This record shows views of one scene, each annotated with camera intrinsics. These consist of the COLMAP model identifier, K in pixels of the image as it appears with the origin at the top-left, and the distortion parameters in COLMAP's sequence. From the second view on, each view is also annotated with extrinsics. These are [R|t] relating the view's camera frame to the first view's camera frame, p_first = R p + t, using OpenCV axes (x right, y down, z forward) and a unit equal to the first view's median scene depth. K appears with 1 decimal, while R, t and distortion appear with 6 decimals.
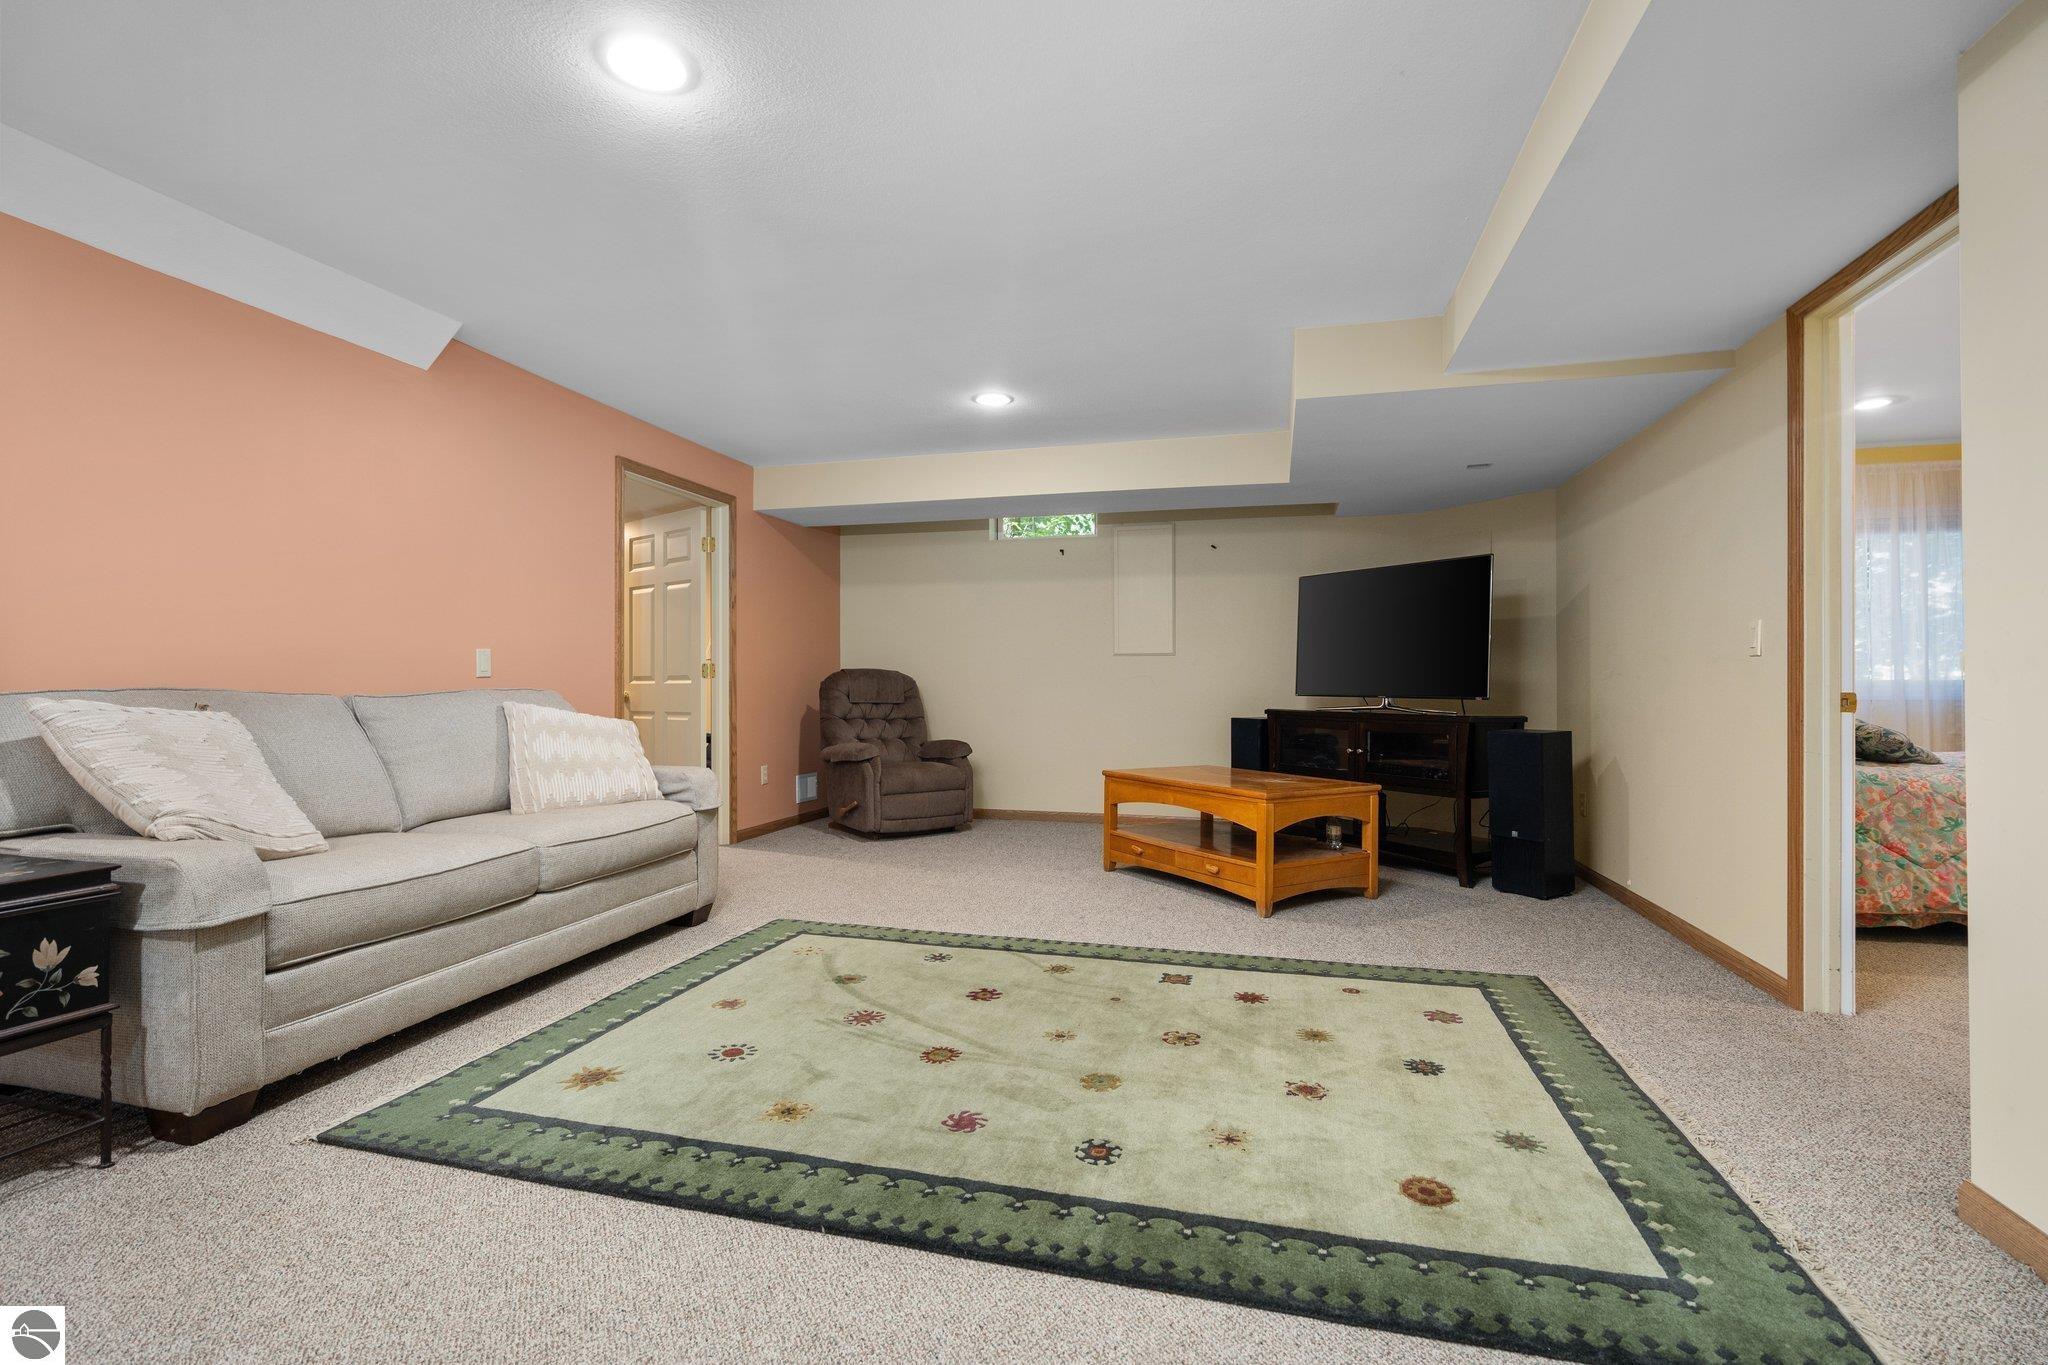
lens RADIAL K [[920.9, 0, 1024.2], [0, 920.9, 689.6], [0, 0, 1]] dist [-0.001555, -0.000070]
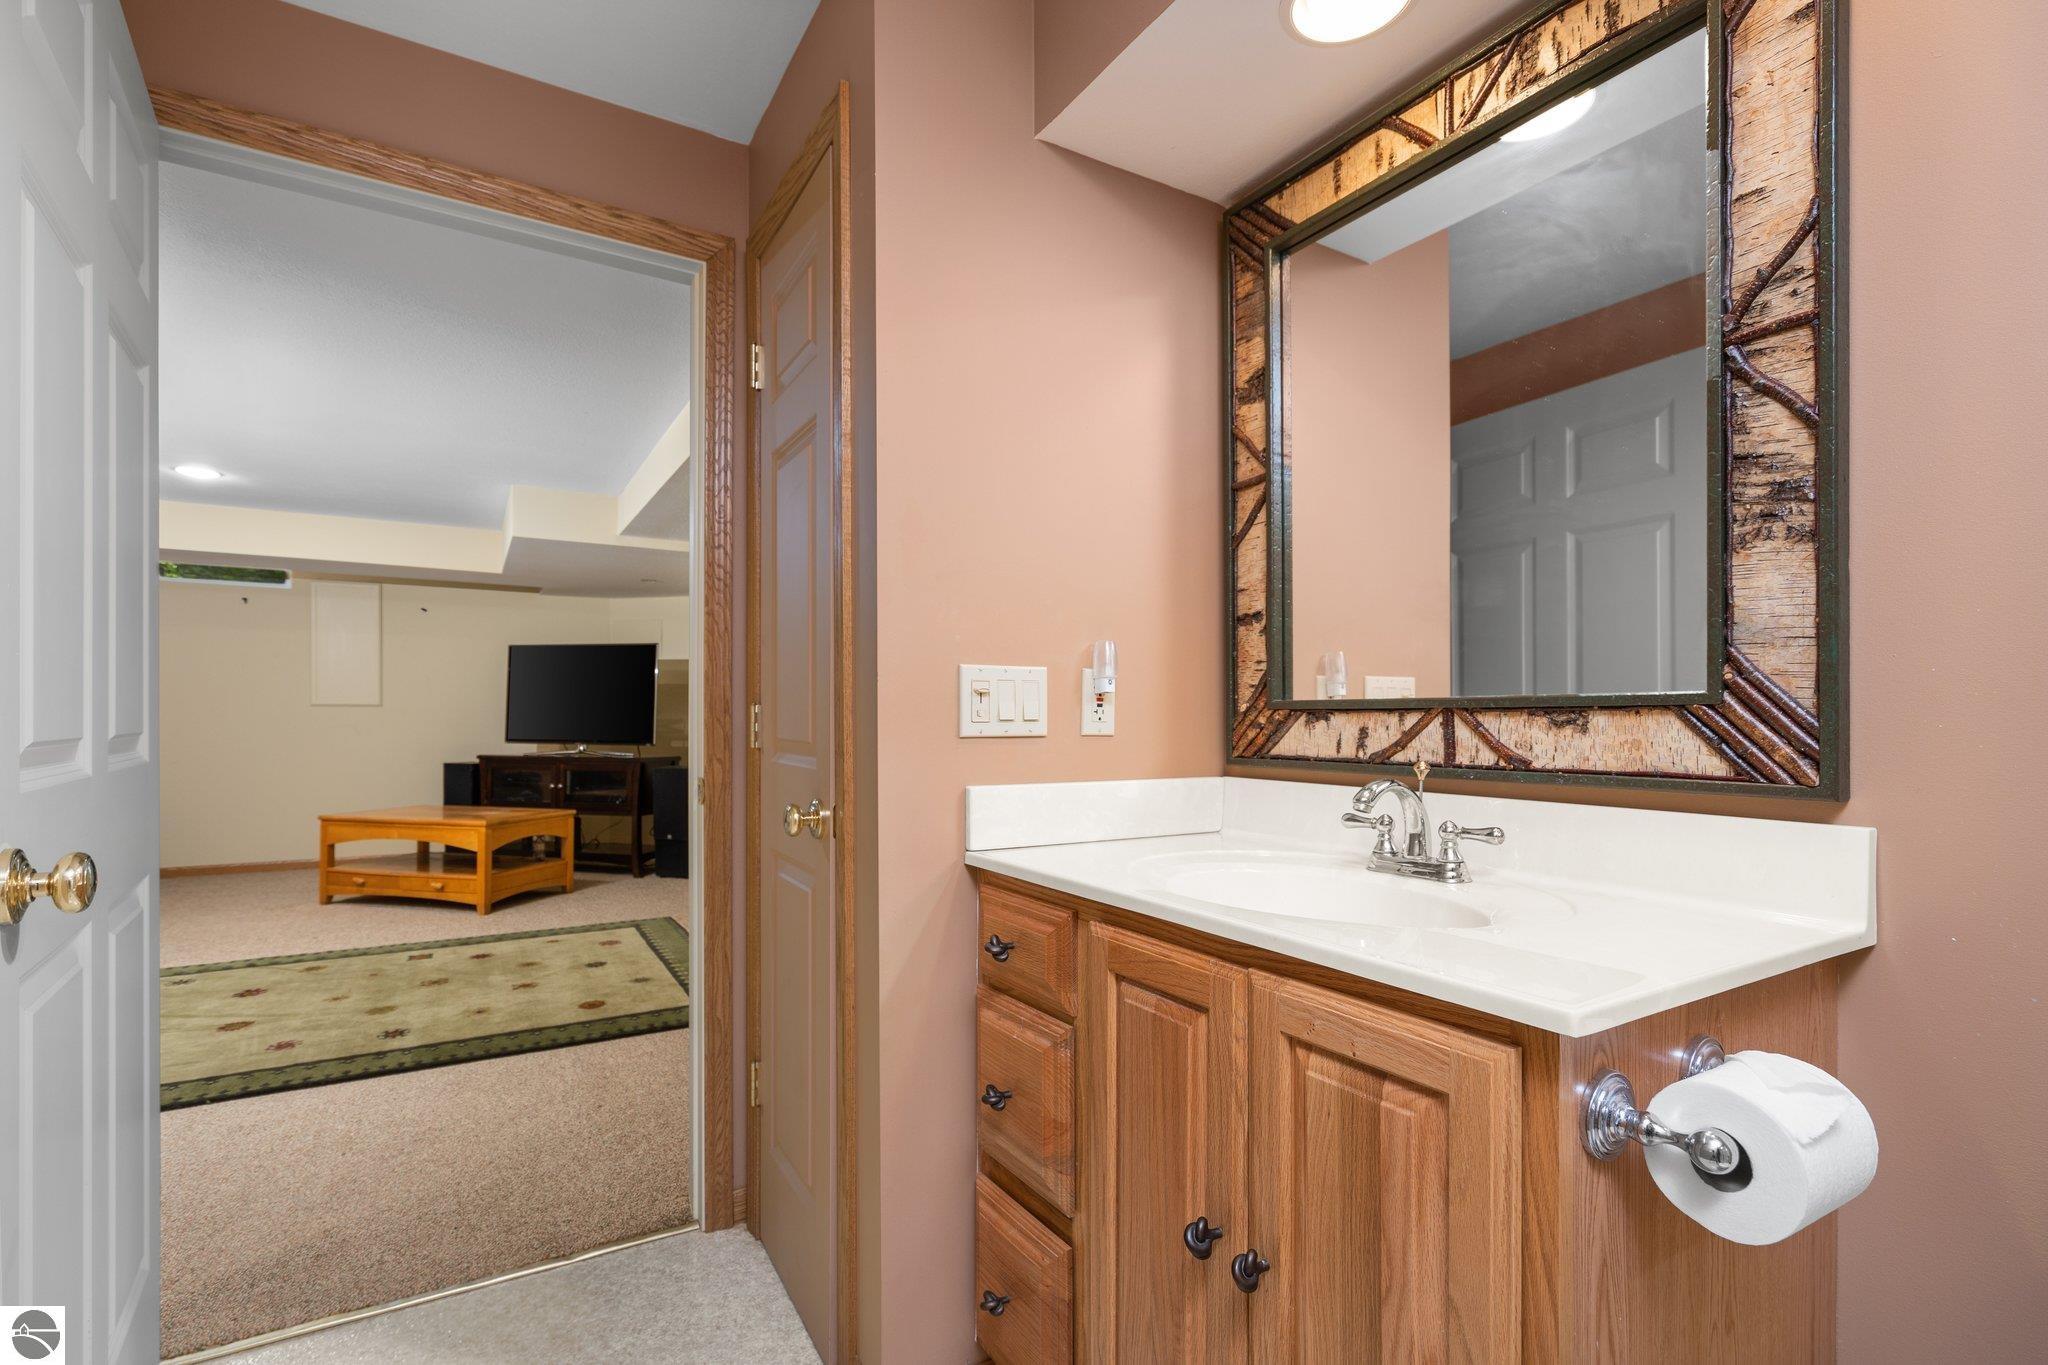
lens RADIAL K [[931.6, 0, 1021.7], [0, 931.6, 719.4], [0, 0, 1]] dist [-0.001758, -0.000463]
pose [[0.692053, 0.002284, 0.721843, -0.233768], [-0.002367, 0.999997, -0.000895, -0.049289], [-0.721843, -0.001089, 0.692056, -0.663270]]
